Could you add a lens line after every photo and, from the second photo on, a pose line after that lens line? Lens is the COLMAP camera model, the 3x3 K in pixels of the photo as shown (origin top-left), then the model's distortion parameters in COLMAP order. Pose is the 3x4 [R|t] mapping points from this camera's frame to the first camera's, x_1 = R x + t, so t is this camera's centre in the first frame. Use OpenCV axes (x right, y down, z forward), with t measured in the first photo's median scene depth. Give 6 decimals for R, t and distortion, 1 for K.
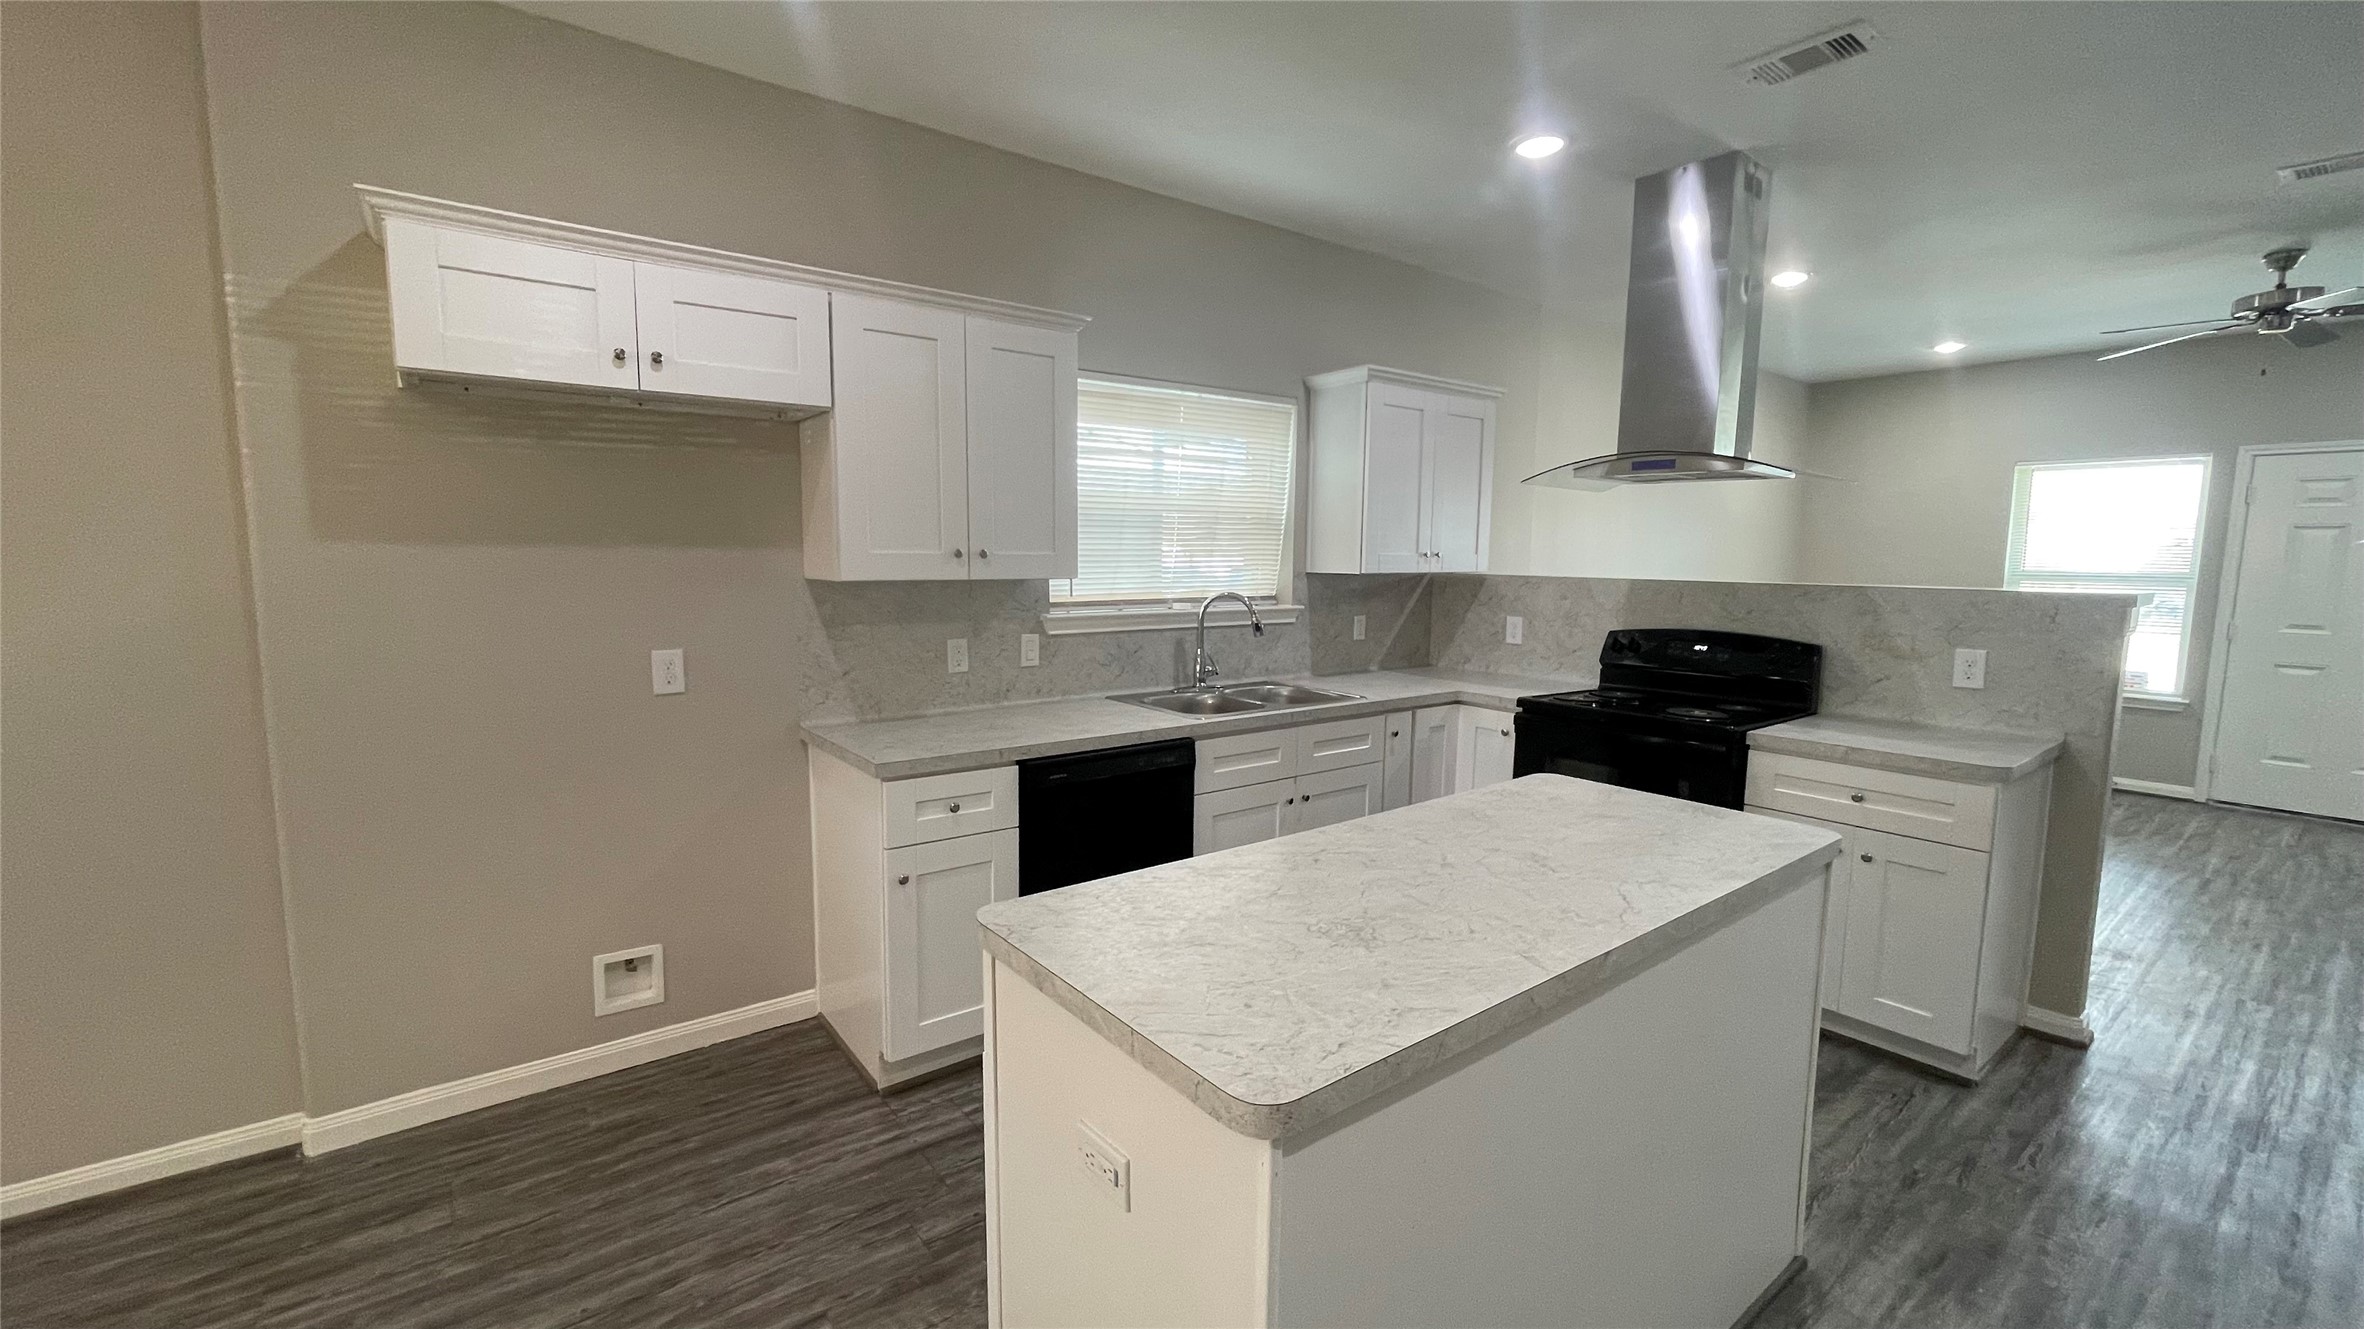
lens RADIAL K [[955.8, 0, 1177.1], [0, 955.8, 663.6], [0, 0, 1]] dist [-0.007020, 0.000289]
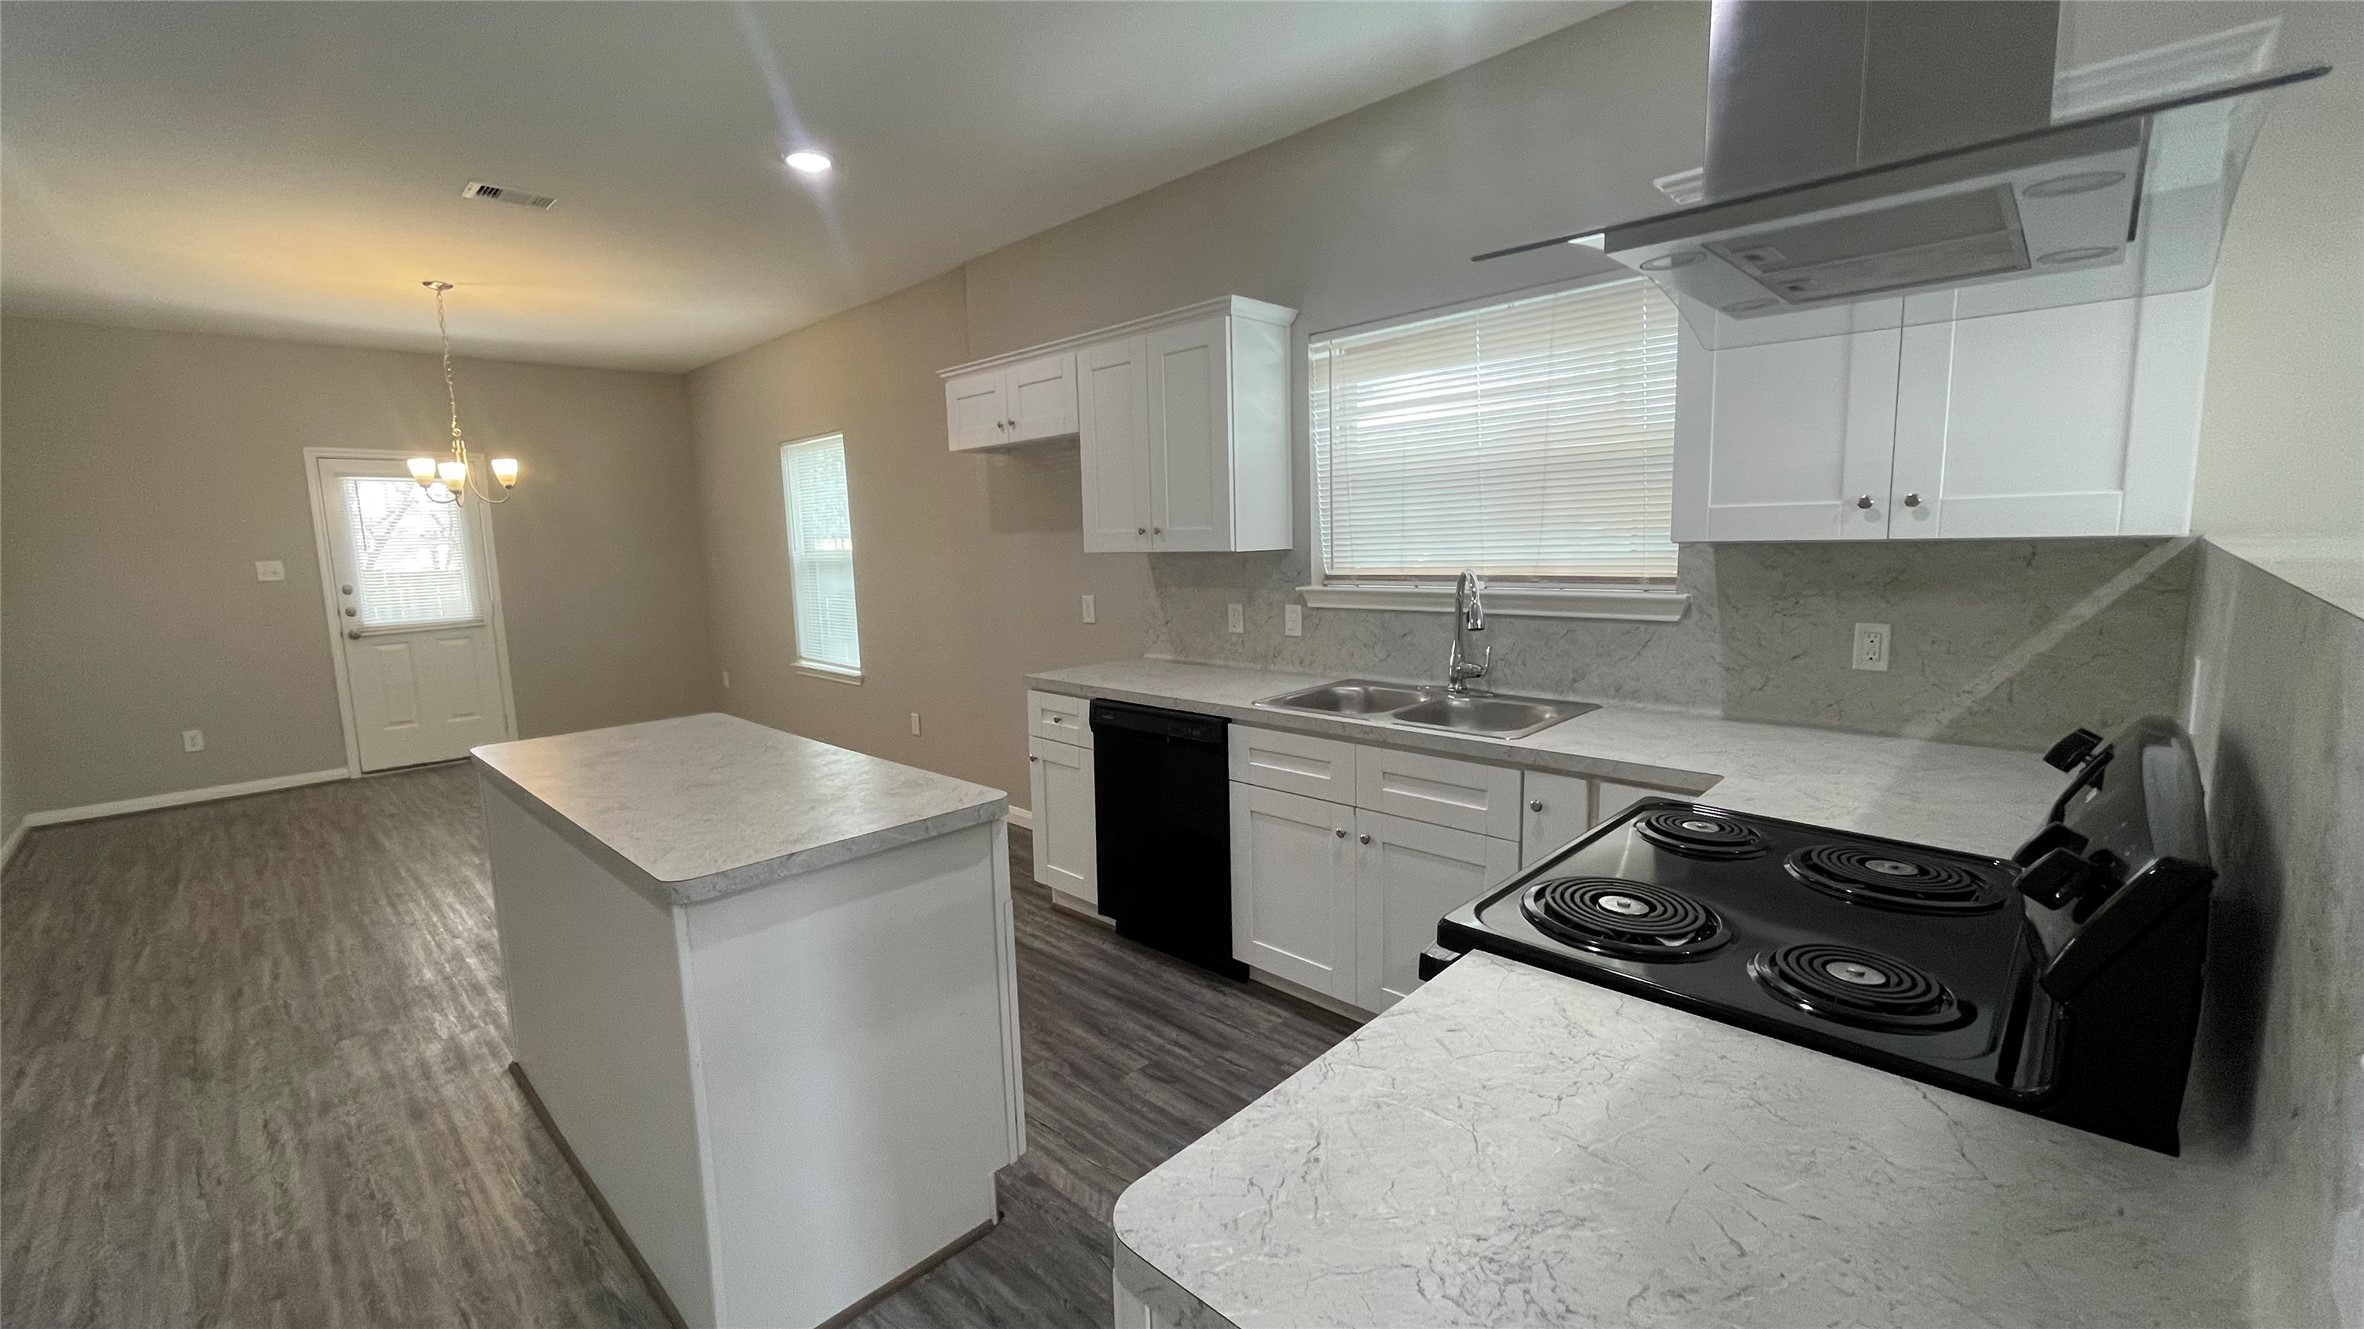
lens RADIAL K [[955.8, 0, 1180.1], [0, 955.8, 662.8], [0, 0, 1]] dist [-0.007020, 0.000289]
pose [[0.134096, 0.118415, -0.983868, 1.014623], [-0.085183, 0.990537, 0.107608, -0.082776], [0.987300, 0.069379, 0.142914, 0.877301]]
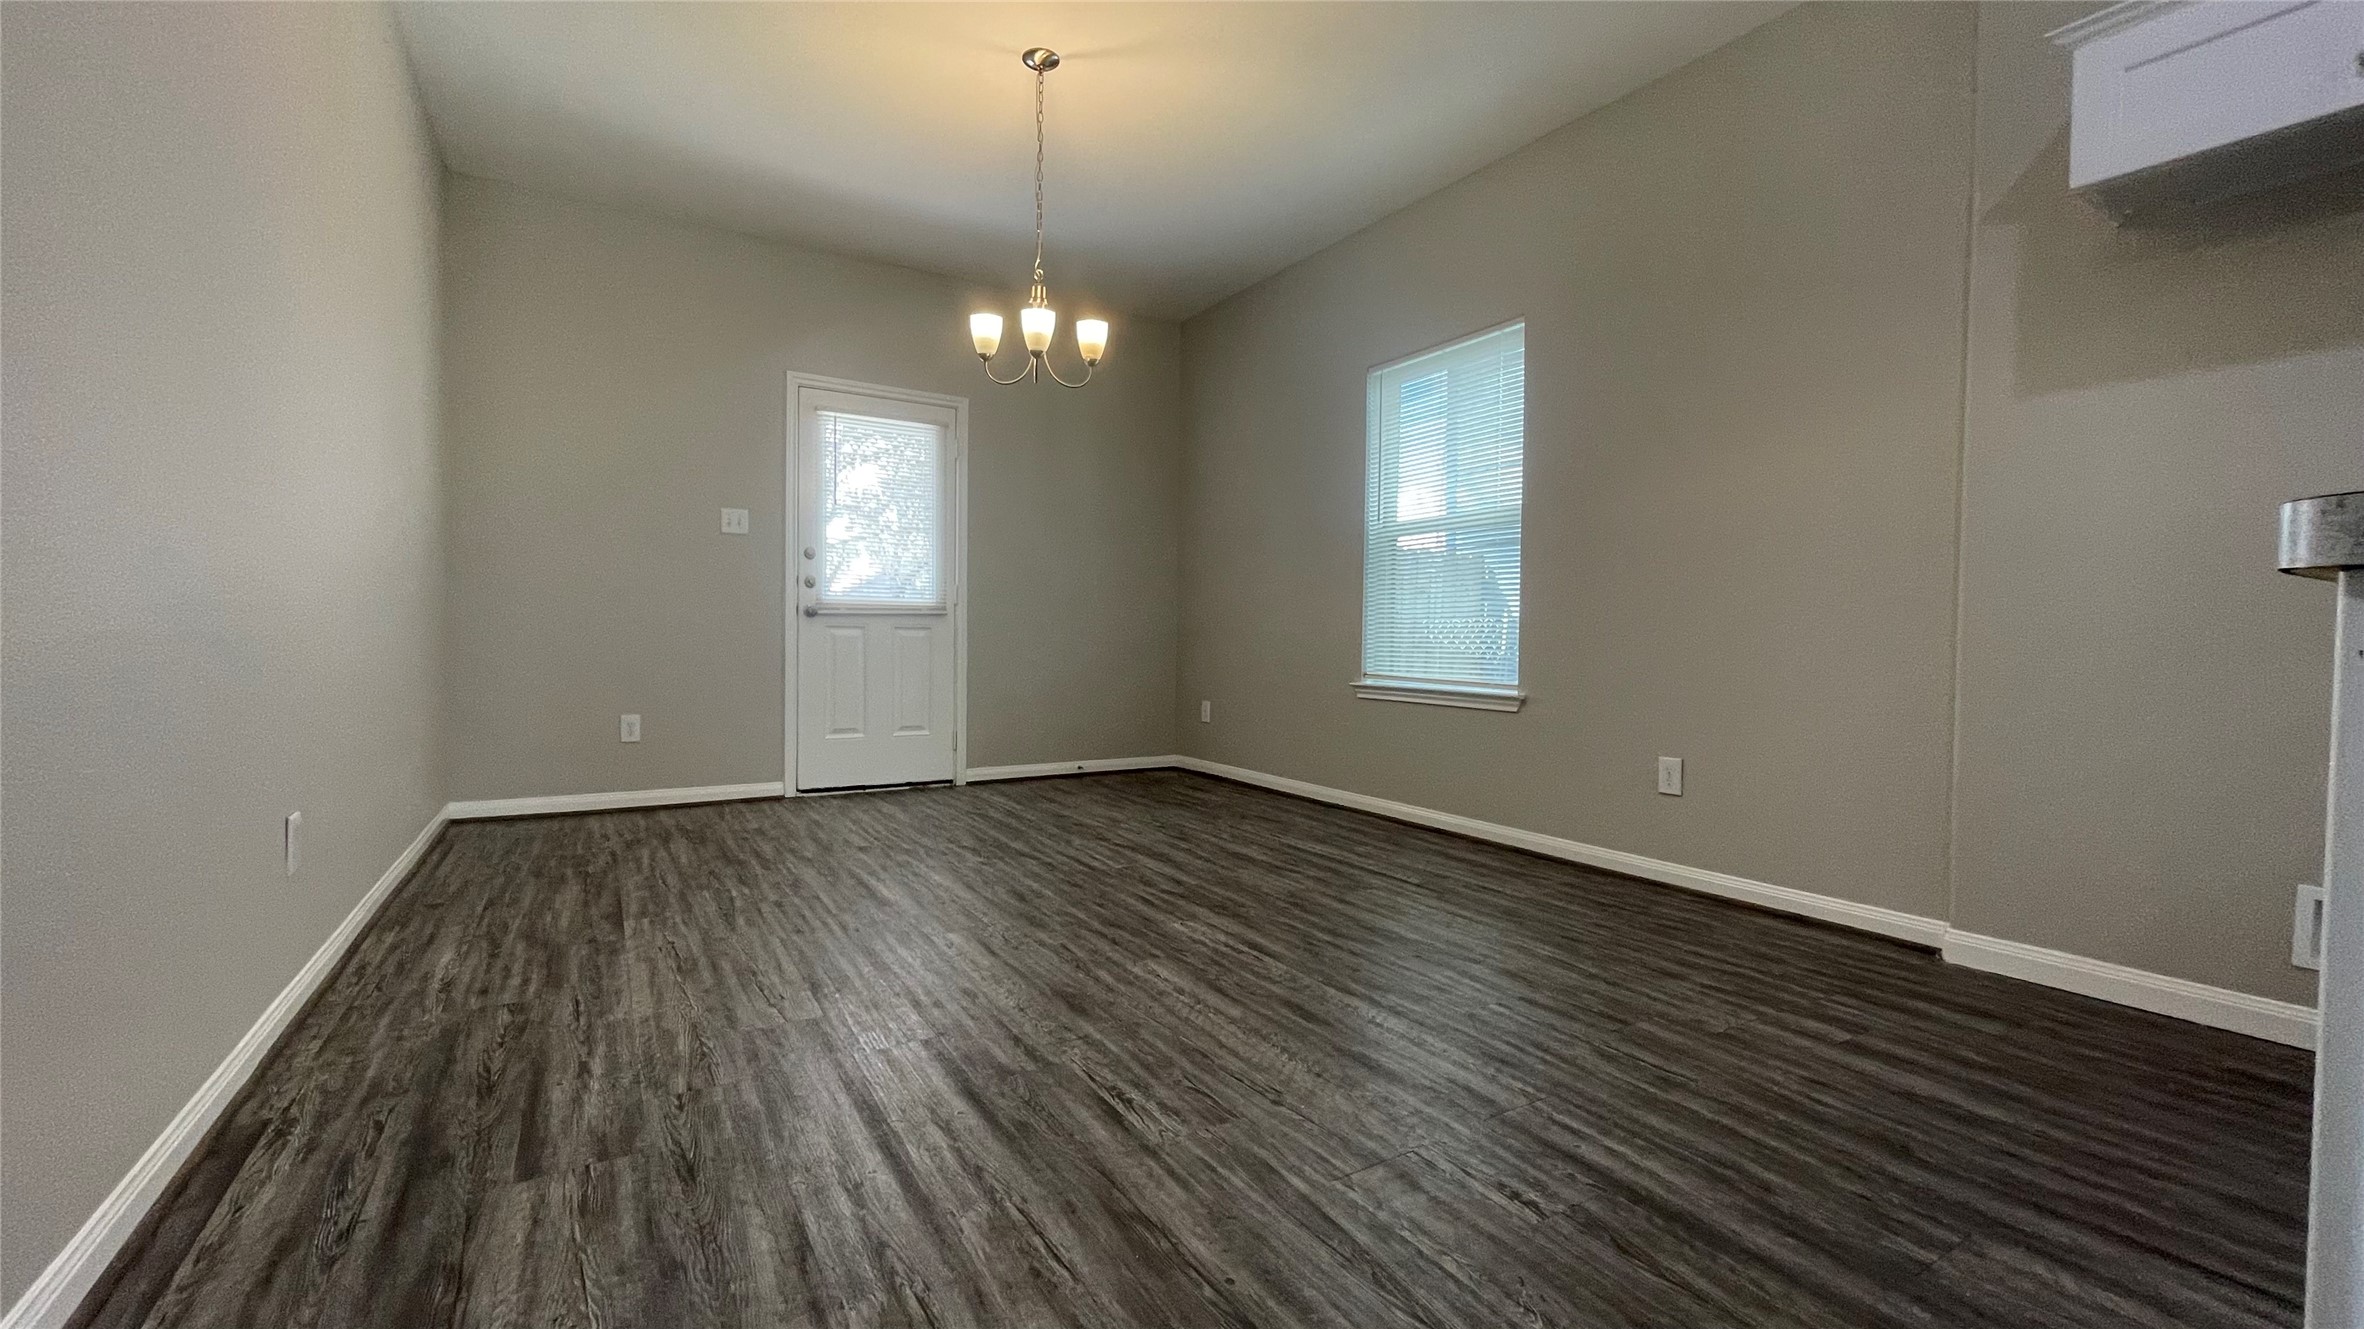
lens RADIAL K [[955.8, 0, 1166.9], [0, 955.8, 667.9], [0, 0, 1]] dist [-0.007020, 0.000289]
pose [[-0.117212, 0.018324, -0.992938, 0.231812], [-0.129179, 0.991054, 0.033538, 0.210332], [0.984670, 0.132198, -0.113797, 0.150129]]
